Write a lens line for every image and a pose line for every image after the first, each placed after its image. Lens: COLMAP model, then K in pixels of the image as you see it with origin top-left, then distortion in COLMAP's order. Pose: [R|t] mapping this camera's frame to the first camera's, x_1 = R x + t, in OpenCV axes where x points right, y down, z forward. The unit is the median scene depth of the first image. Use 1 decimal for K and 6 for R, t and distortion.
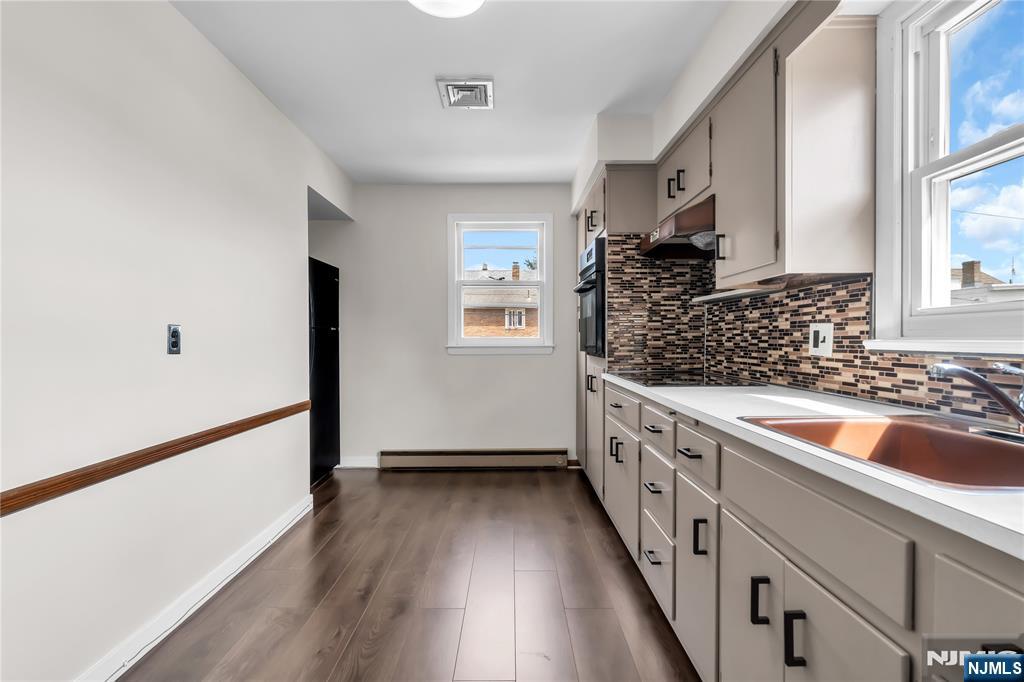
lens RADIAL K [[465.3, 0, 509.0], [0, 465.3, 344.5], [0, 0, 1]] dist [-0.001005, 0.000248]
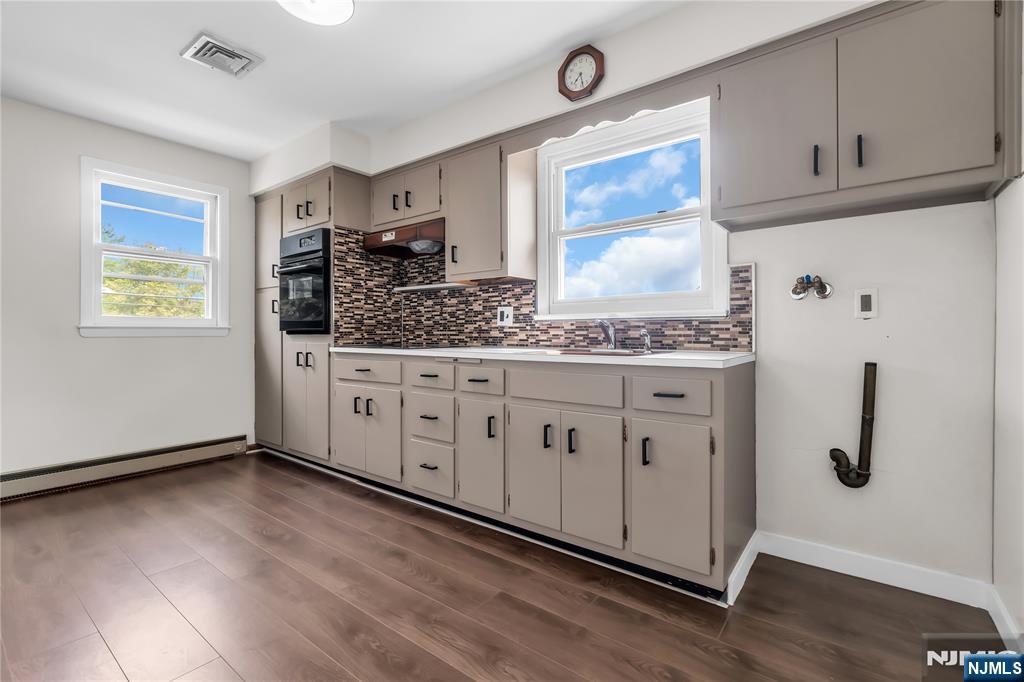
lens RADIAL K [[466.1, 0, 509.0], [0, 466.1, 332.4], [0, 0, 1]] dist [-0.004477, 0.001077]
pose [[0.613302, 0.004130, 0.789838, -0.635973], [0.011050, 0.999844, -0.013808, 0.067831], [-0.789771, 0.017196, 0.613160, -0.065568]]
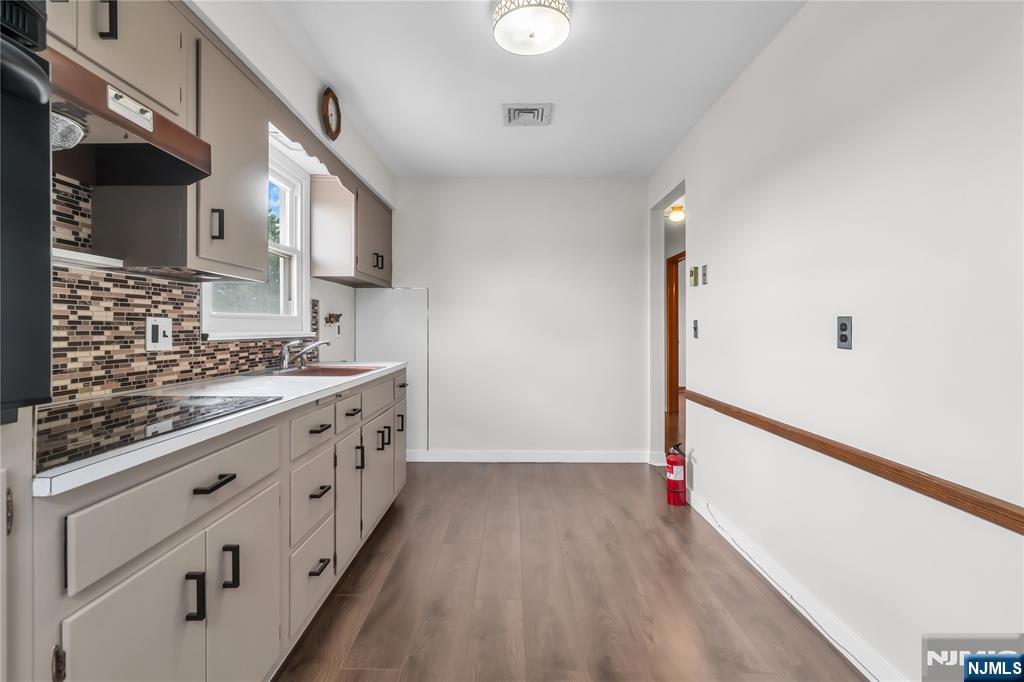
lens RADIAL K [[466.1, 0, 509.0], [0, 466.1, 332.4], [0, 0, 1]] dist [-0.004477, 0.001077]
pose [[-0.999983, 0.001682, 0.005498, -0.074615], [0.001805, 0.999749, 0.022338, -0.032392], [-0.005459, 0.022348, -0.999735, 1.842013]]
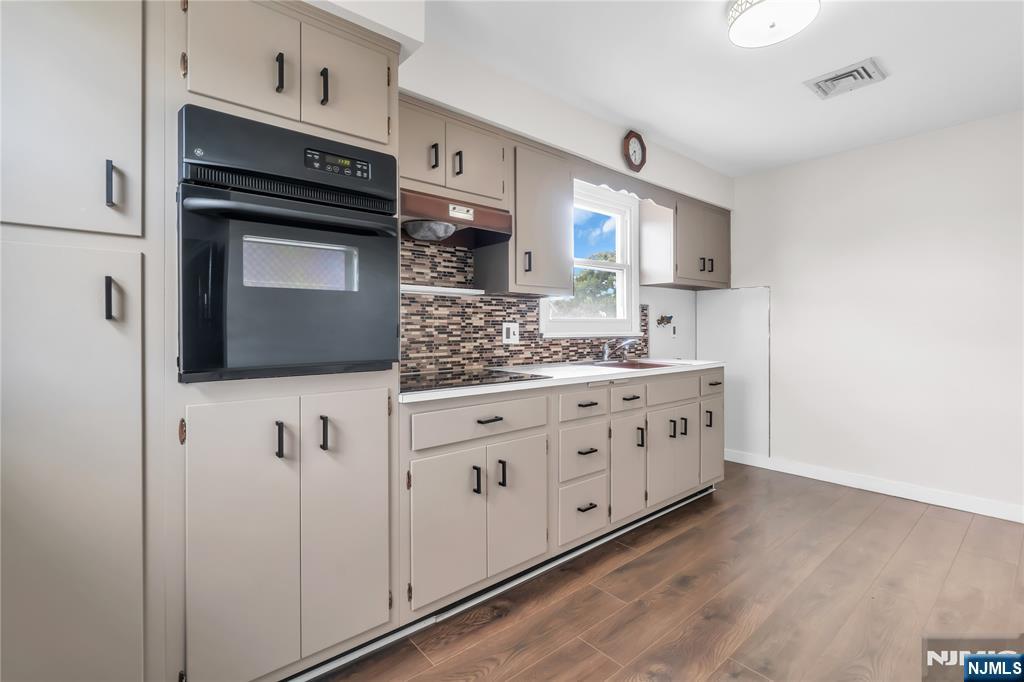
lens RADIAL K [[466.1, 0, 509.0], [0, 466.1, 332.4], [0, 0, 1]] dist [-0.004477, 0.001077]
pose [[-0.649772, 0.000370, 0.760129, -0.487331], [0.016253, 0.999778, 0.013407, -0.032272], [-0.759955, 0.021066, -0.649634, 1.882172]]
